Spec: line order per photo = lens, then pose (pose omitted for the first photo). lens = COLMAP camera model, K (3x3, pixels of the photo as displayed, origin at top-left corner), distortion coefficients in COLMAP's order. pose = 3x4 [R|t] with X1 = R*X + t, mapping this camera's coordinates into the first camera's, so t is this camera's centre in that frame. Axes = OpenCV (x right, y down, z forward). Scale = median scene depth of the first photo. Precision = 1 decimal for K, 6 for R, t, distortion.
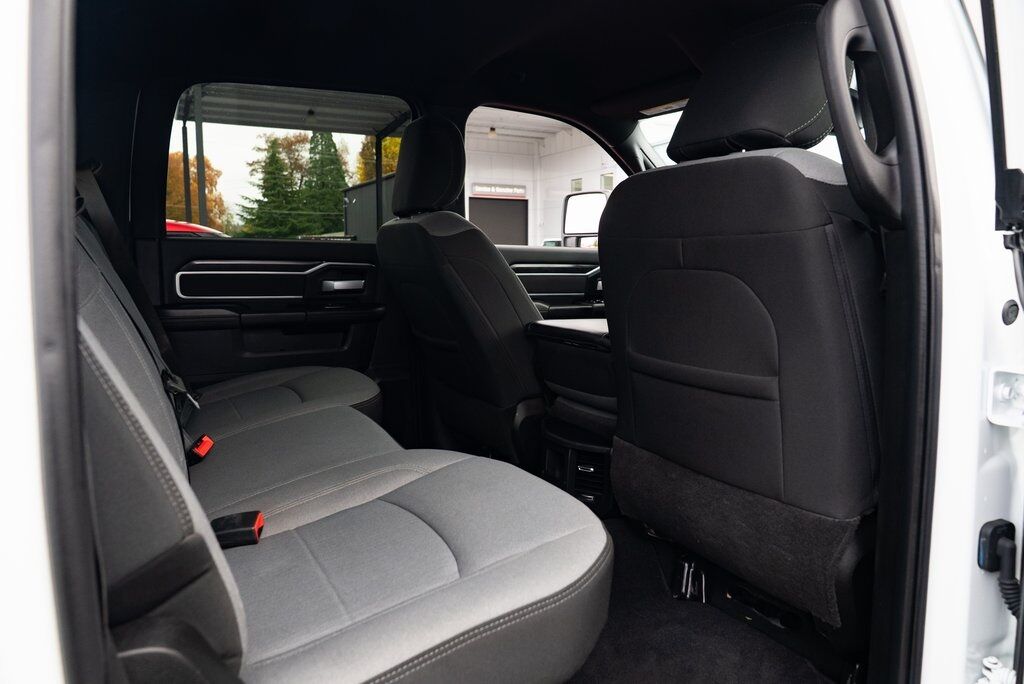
lens RADIAL K [[695.0, 0, 512.0], [0, 695.0, 342.0], [0, 0, 1]] dist [-0.040241, 0.026529]
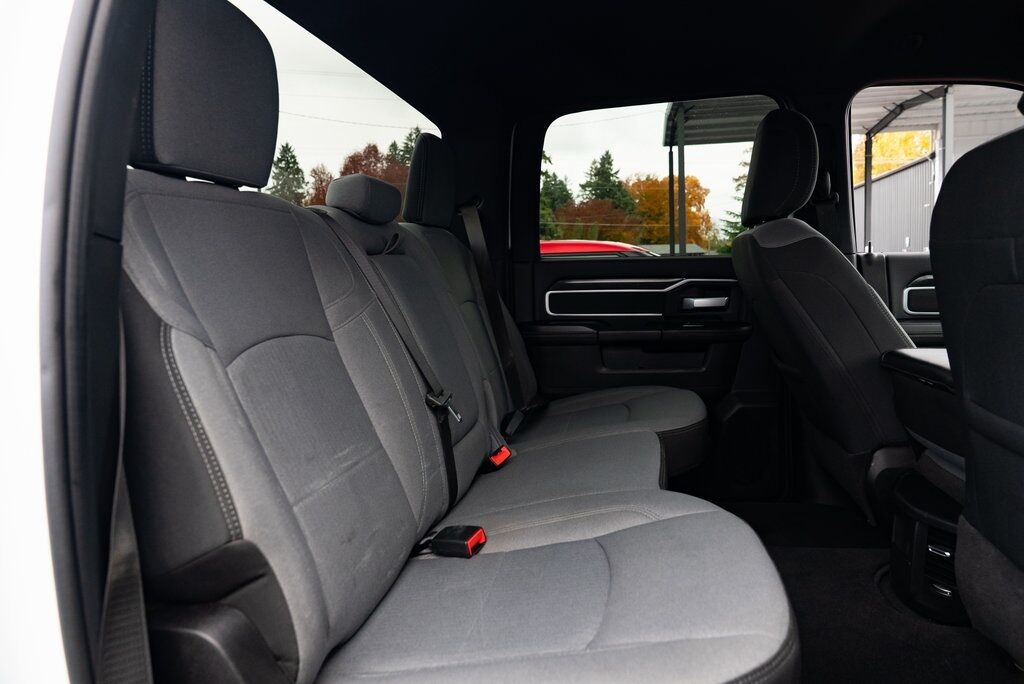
lens RADIAL K [[695.0, 0, 512.0], [0, 695.0, 342.0], [0, 0, 1]] dist [-0.040241, 0.026529]
pose [[0.785166, 0.030330, -0.618542, 0.141520], [-0.041738, 0.999121, -0.003990, -0.013635], [0.617877, 0.028950, 0.785741, 0.095980]]
